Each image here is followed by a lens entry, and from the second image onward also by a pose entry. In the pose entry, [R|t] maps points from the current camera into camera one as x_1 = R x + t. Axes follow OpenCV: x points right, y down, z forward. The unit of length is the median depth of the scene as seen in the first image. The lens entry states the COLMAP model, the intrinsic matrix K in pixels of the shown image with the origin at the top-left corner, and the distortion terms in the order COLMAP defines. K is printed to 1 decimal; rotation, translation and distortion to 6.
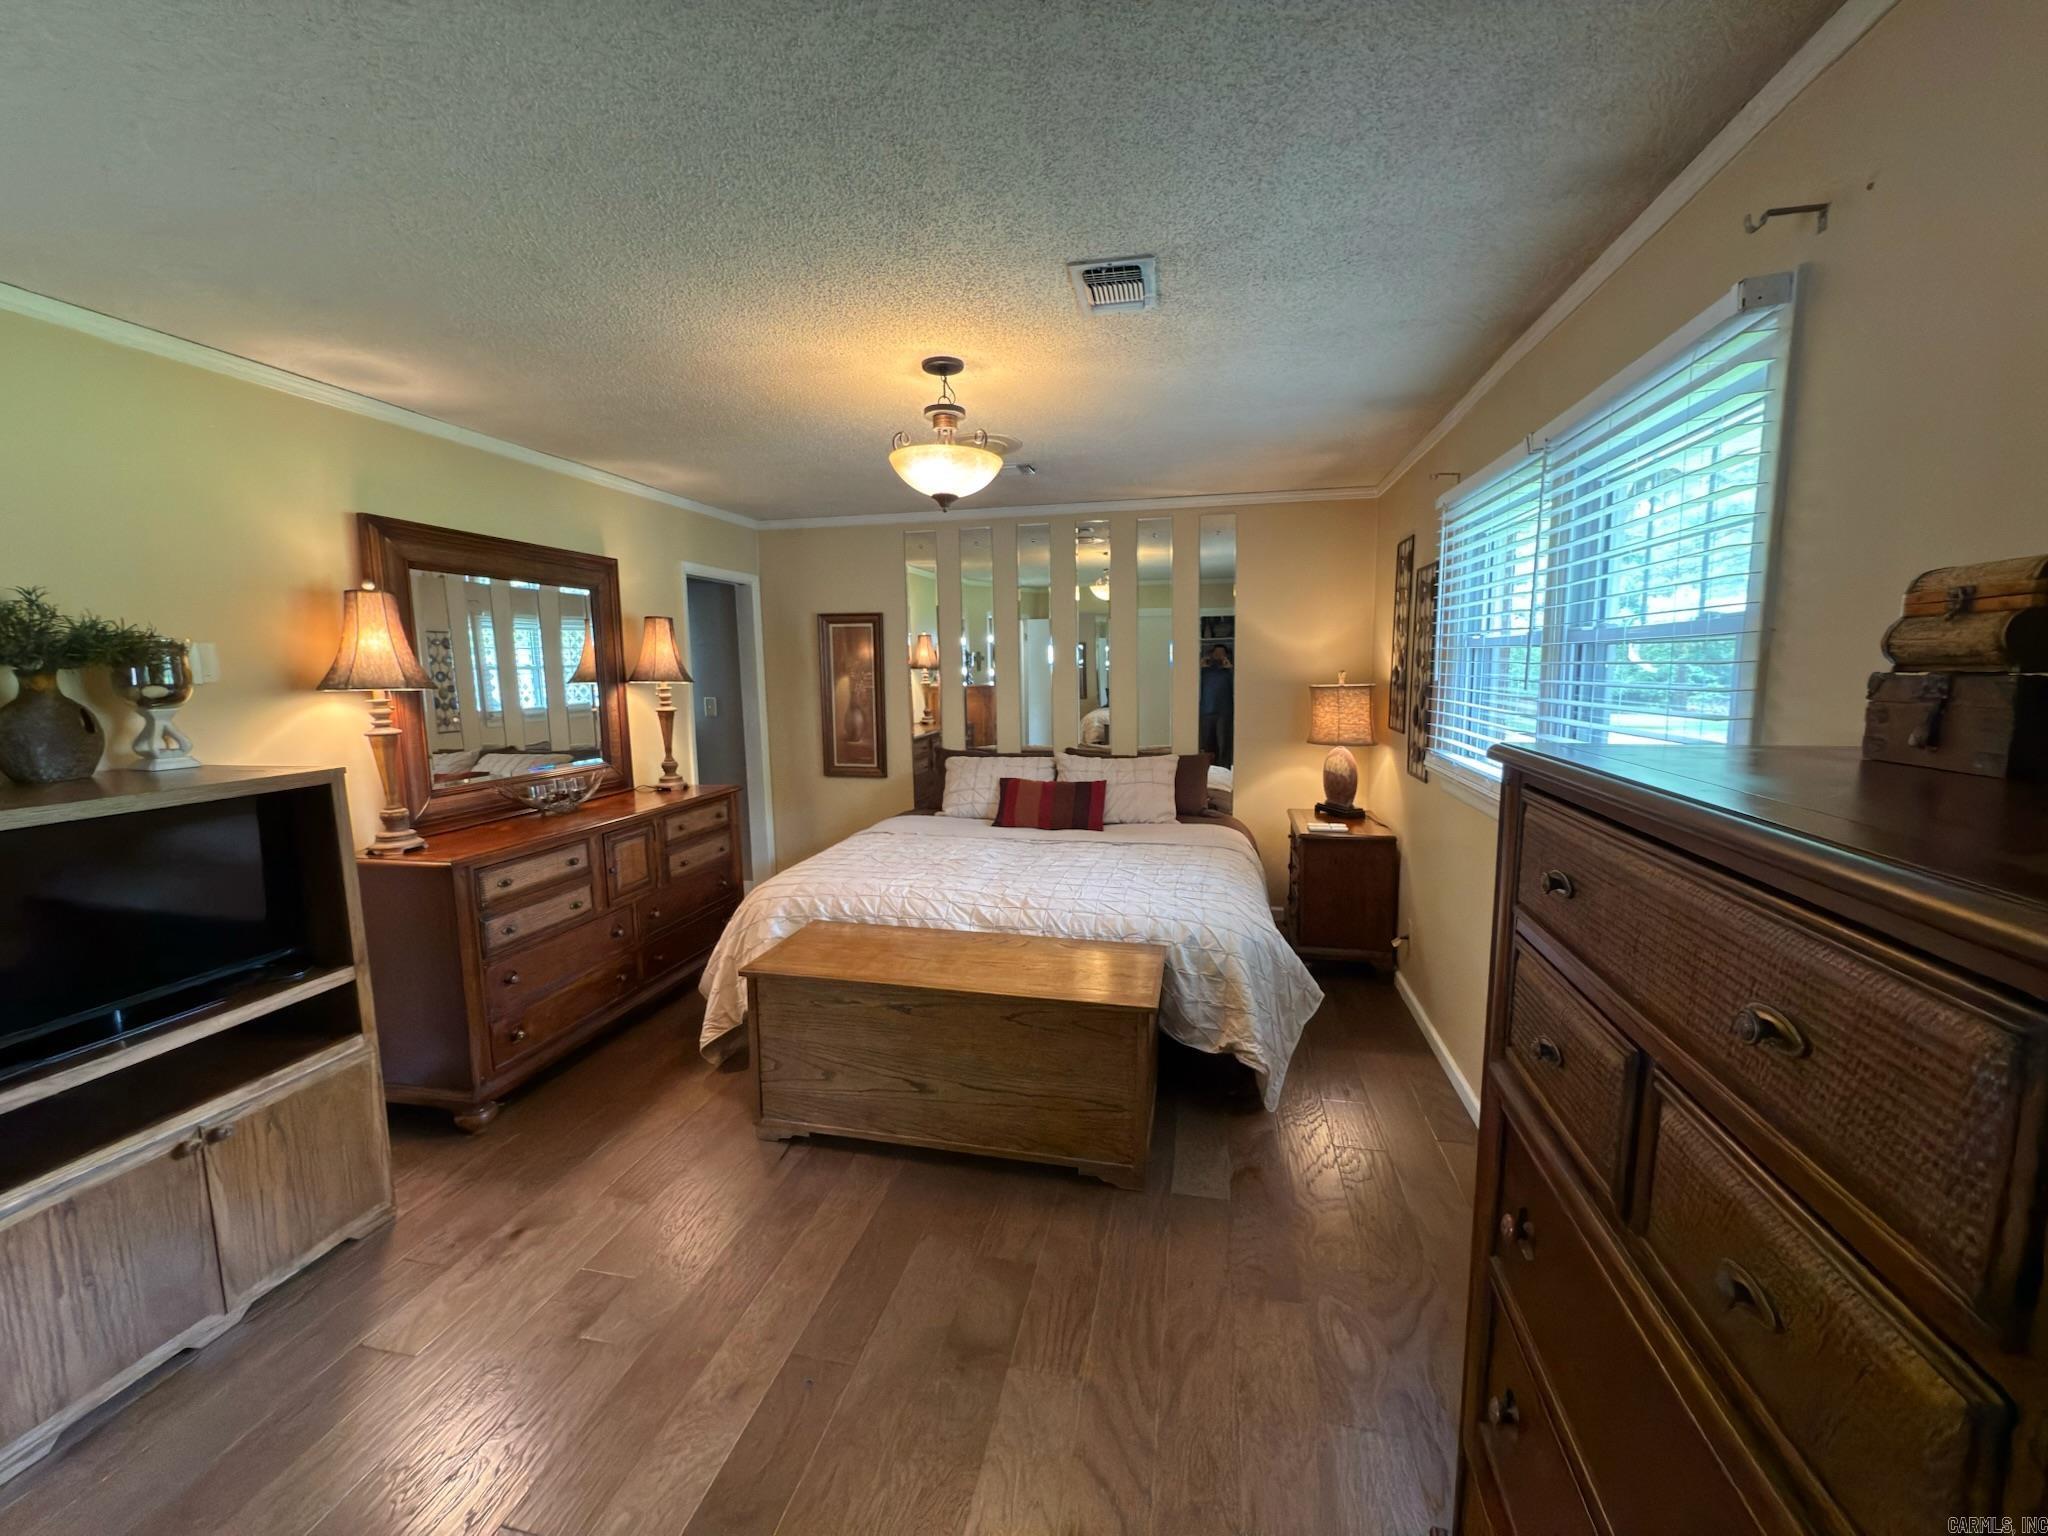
lens RADIAL K [[814.4, 0, 1035.8], [0, 814.4, 761.5], [0, 0, 1]] dist [-0.000677, -0.000439]
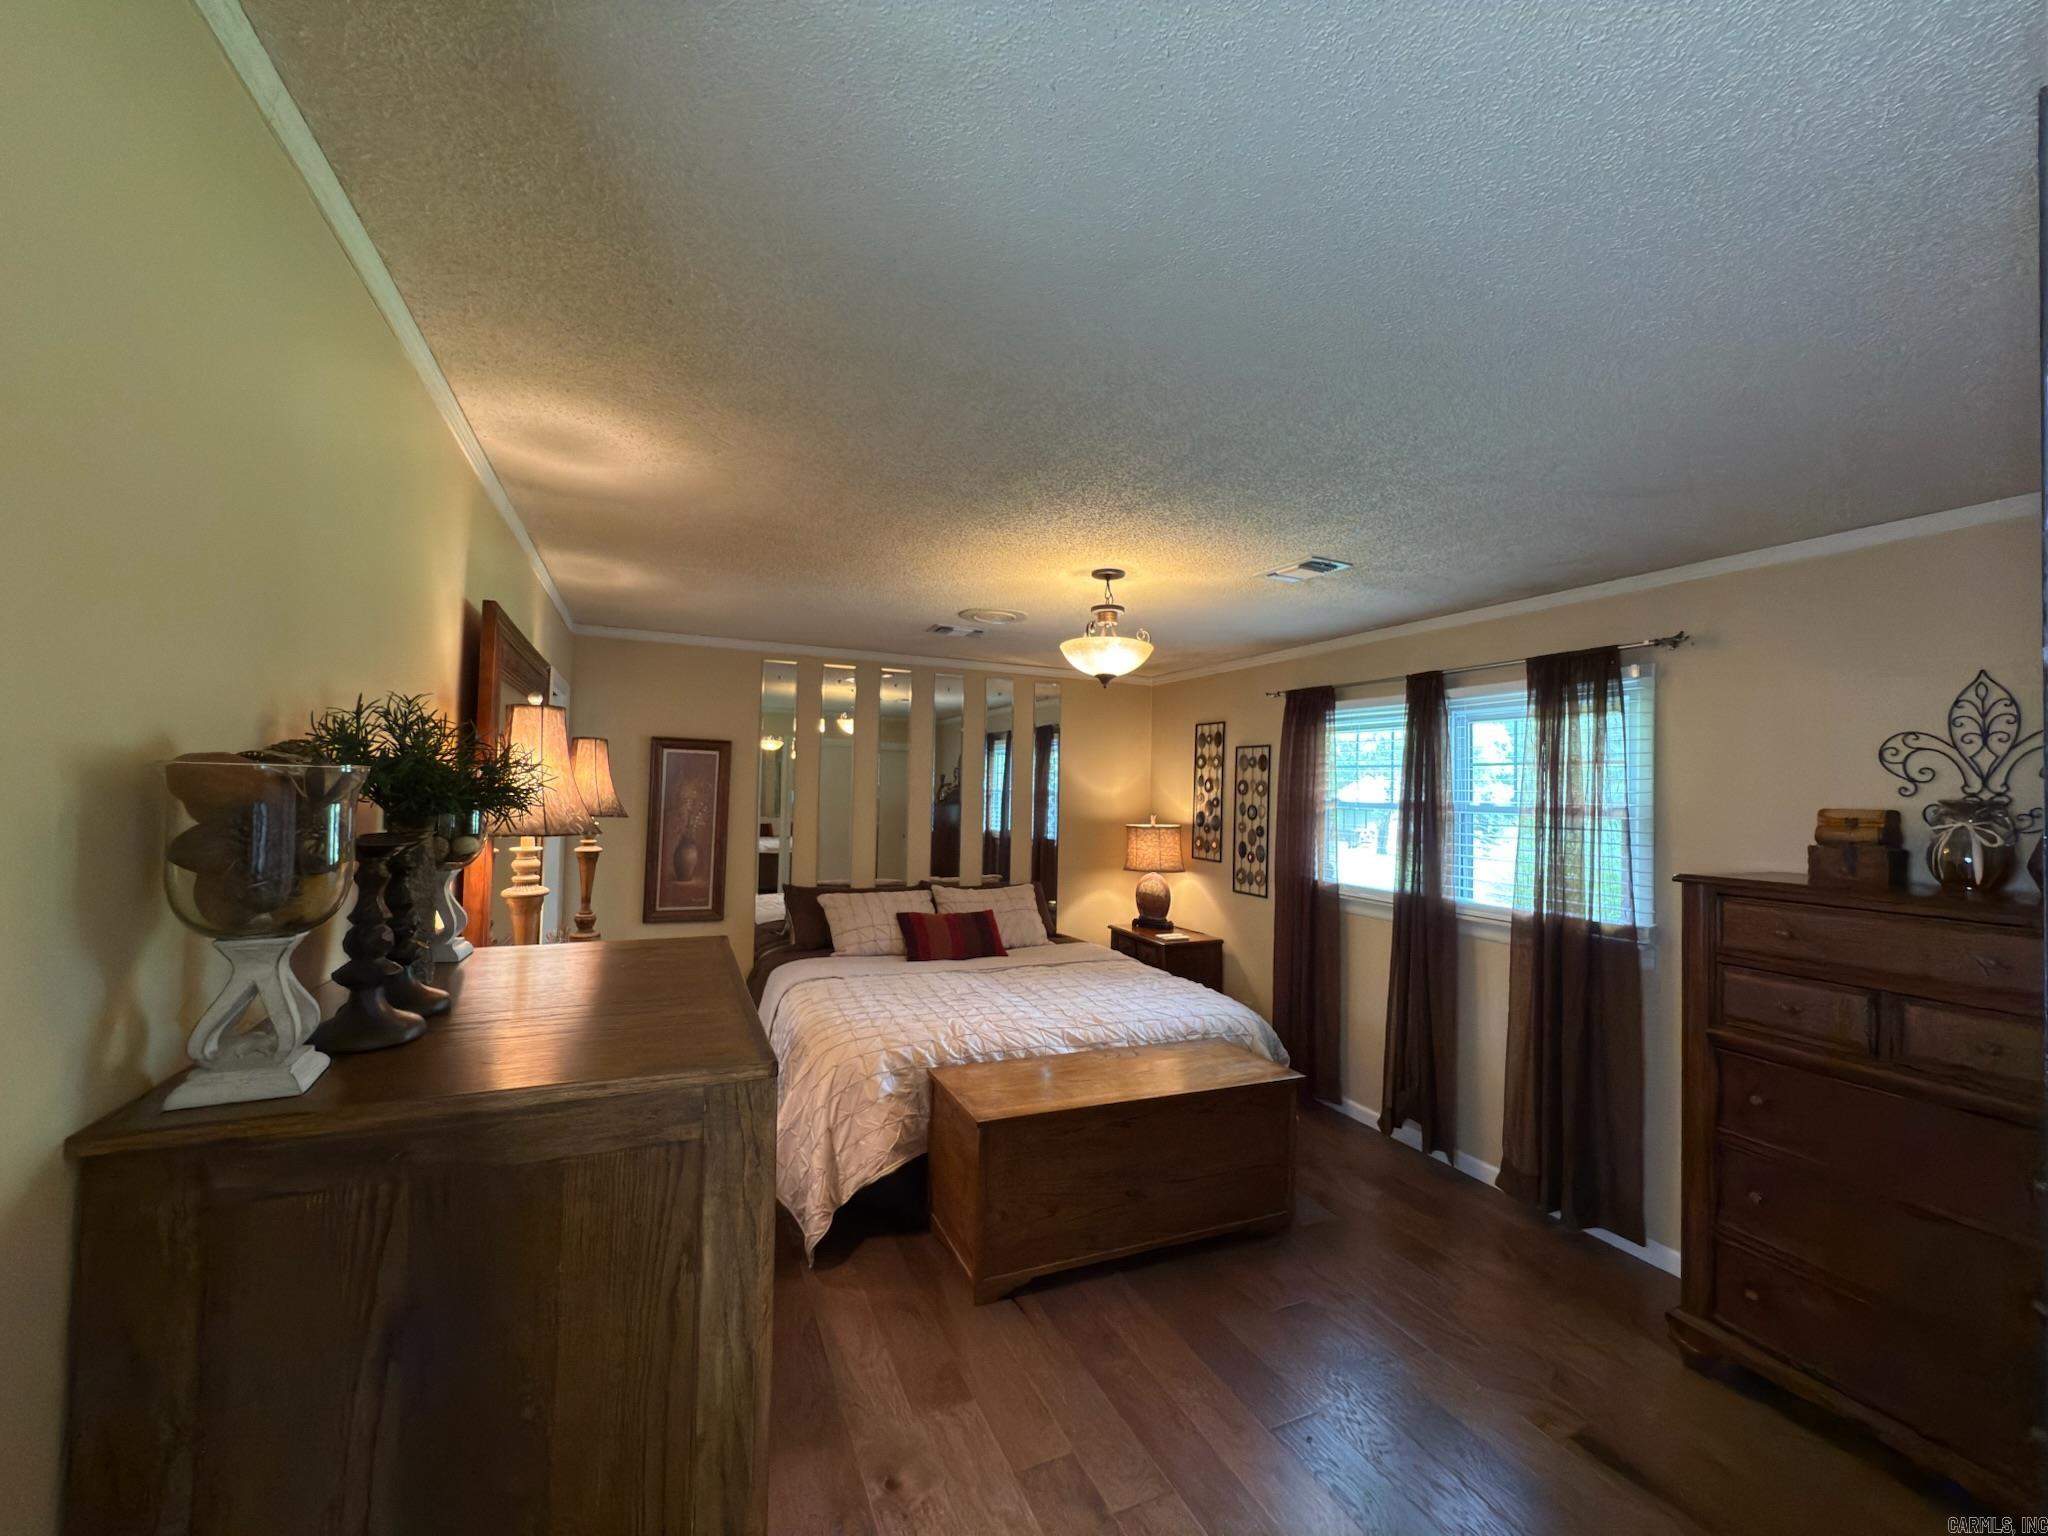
lens RADIAL K [[814.4, 0, 1028.6], [0, 814.4, 760.2], [0, 0, 1]] dist [-0.000677, -0.000439]
pose [[0.803619, 0.053887, 0.592699, -0.724781], [0.036182, 0.989627, -0.139033, -0.029053], [-0.594043, 0.133175, 0.793333, 0.097362]]
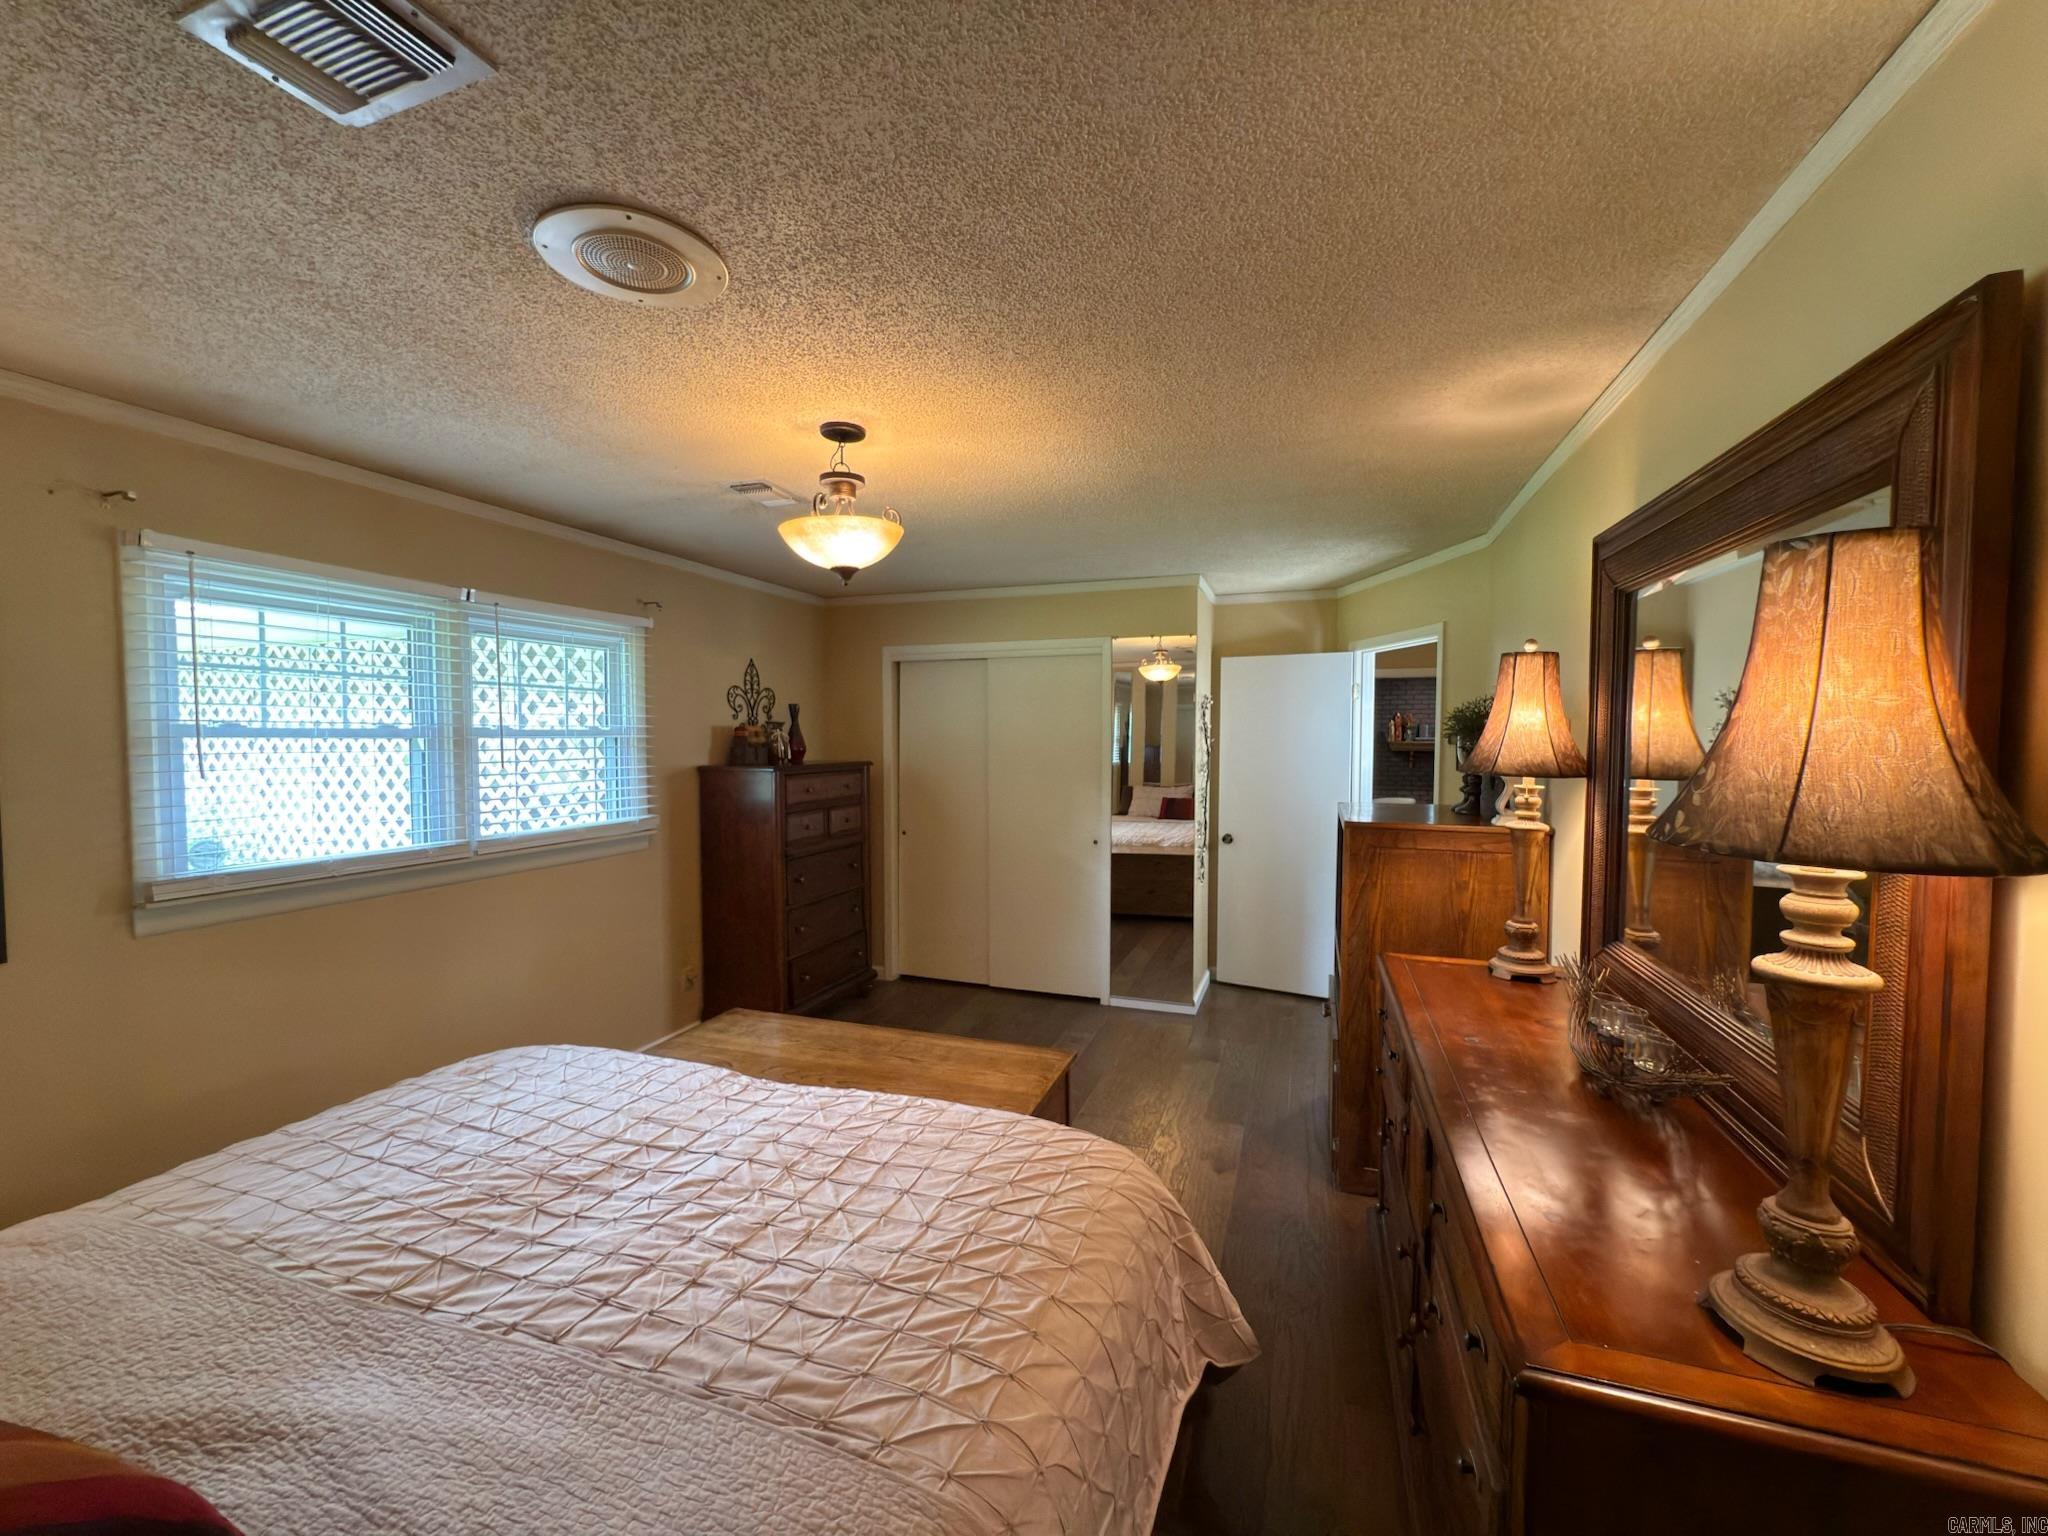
lens RADIAL K [[814.4, 0, 1033.3], [0, 814.4, 764.7], [0, 0, 1]] dist [-0.000677, -0.000439]
pose [[-0.993678, -0.001248, 0.112261, -0.348500], [0.016544, 0.987395, 0.157409, -0.197080], [-0.111043, 0.158271, -0.981132, 1.483616]]
